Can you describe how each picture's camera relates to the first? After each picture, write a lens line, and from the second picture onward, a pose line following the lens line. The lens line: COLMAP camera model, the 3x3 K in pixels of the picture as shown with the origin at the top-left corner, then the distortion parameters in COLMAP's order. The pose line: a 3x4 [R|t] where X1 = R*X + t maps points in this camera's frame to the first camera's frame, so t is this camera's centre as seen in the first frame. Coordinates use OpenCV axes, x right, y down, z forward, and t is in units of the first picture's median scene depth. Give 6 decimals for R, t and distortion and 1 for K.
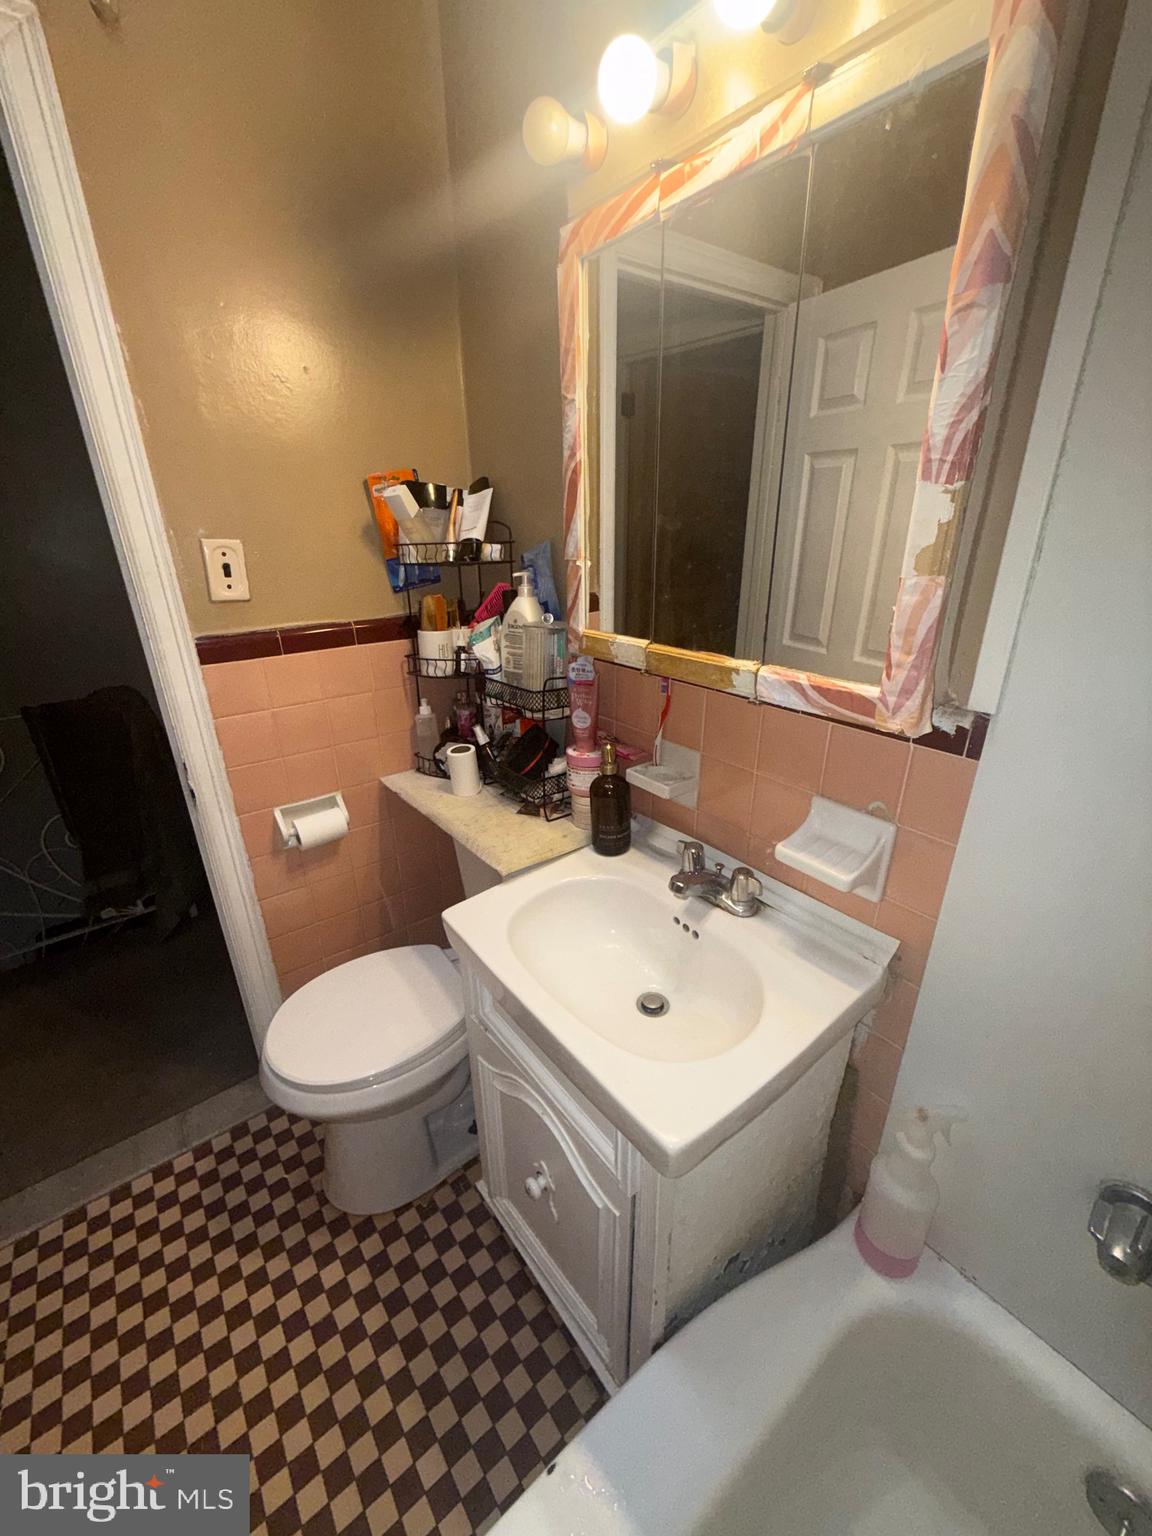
lens RADIAL K [[610.8, 0, 579.4], [0, 610.8, 758.7], [0, 0, 1]] dist [-0.001731, -0.000234]
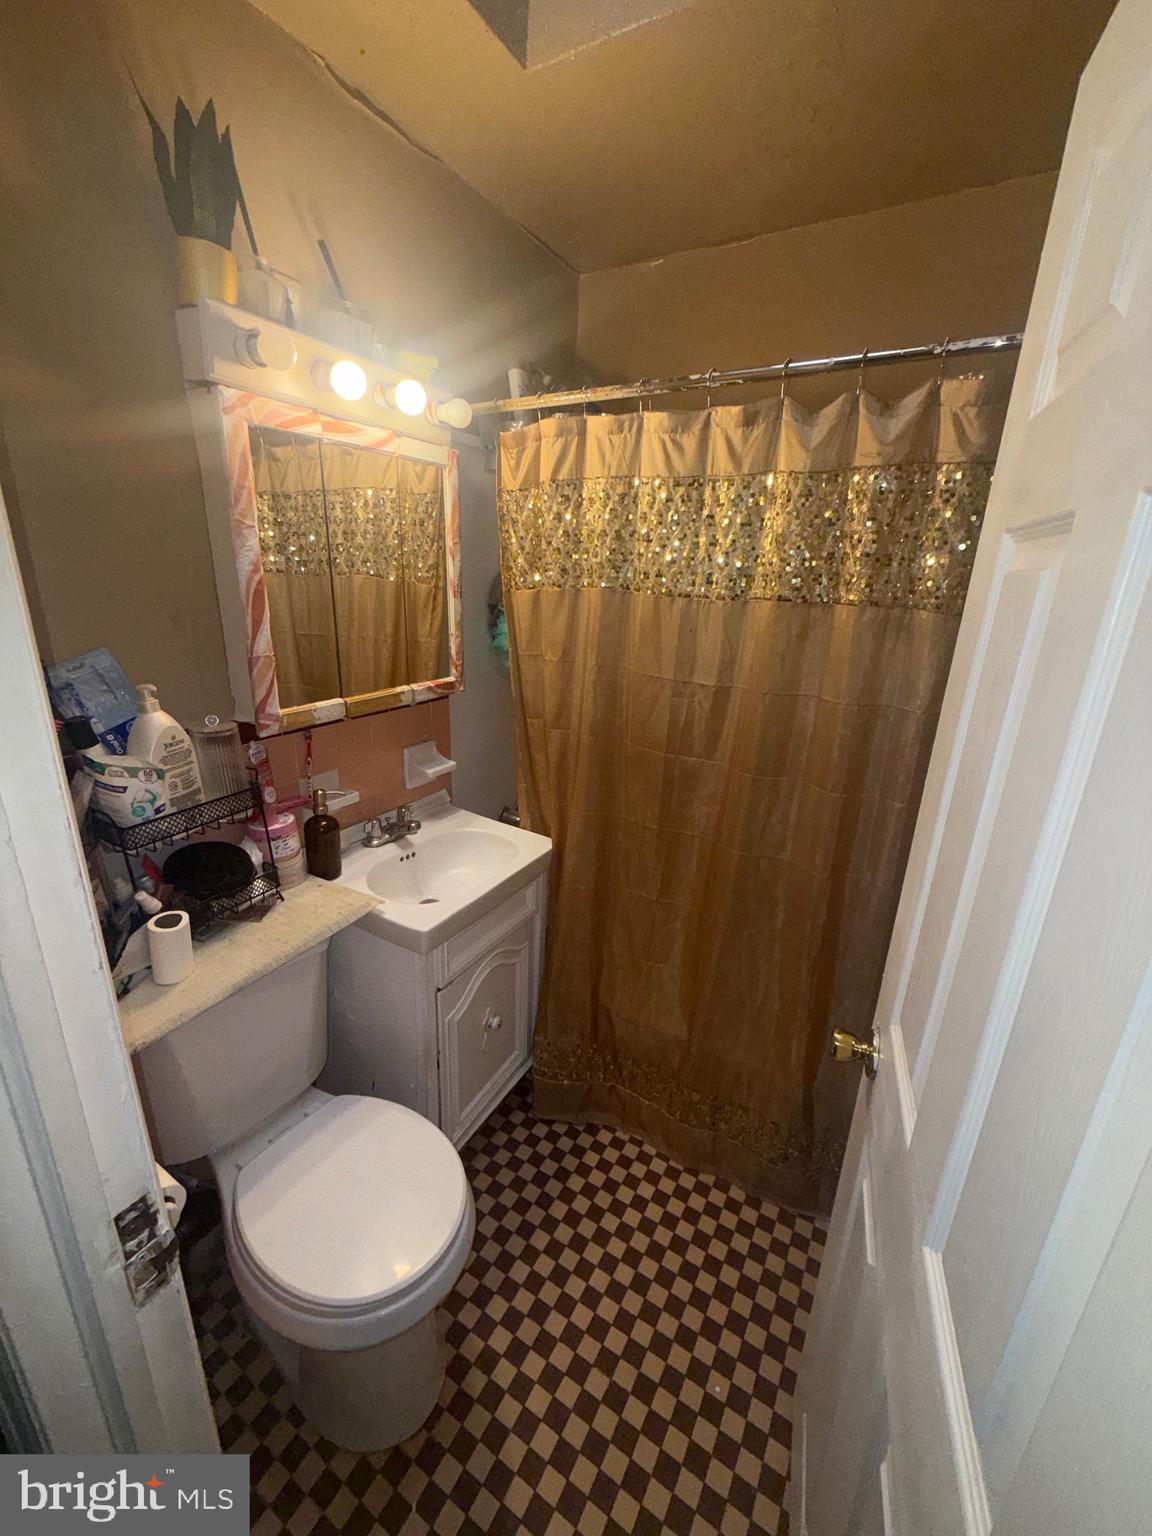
lens RADIAL K [[610.8, 0, 574.9], [0, 610.8, 770.0], [0, 0, 1]] dist [-0.001731, -0.000234]
pose [[-0.363696, -0.280329, 0.888336, -1.255156], [0.326209, 0.854929, 0.403342, -0.396274], [-0.872532, 0.436477, -0.219488, 0.801147]]
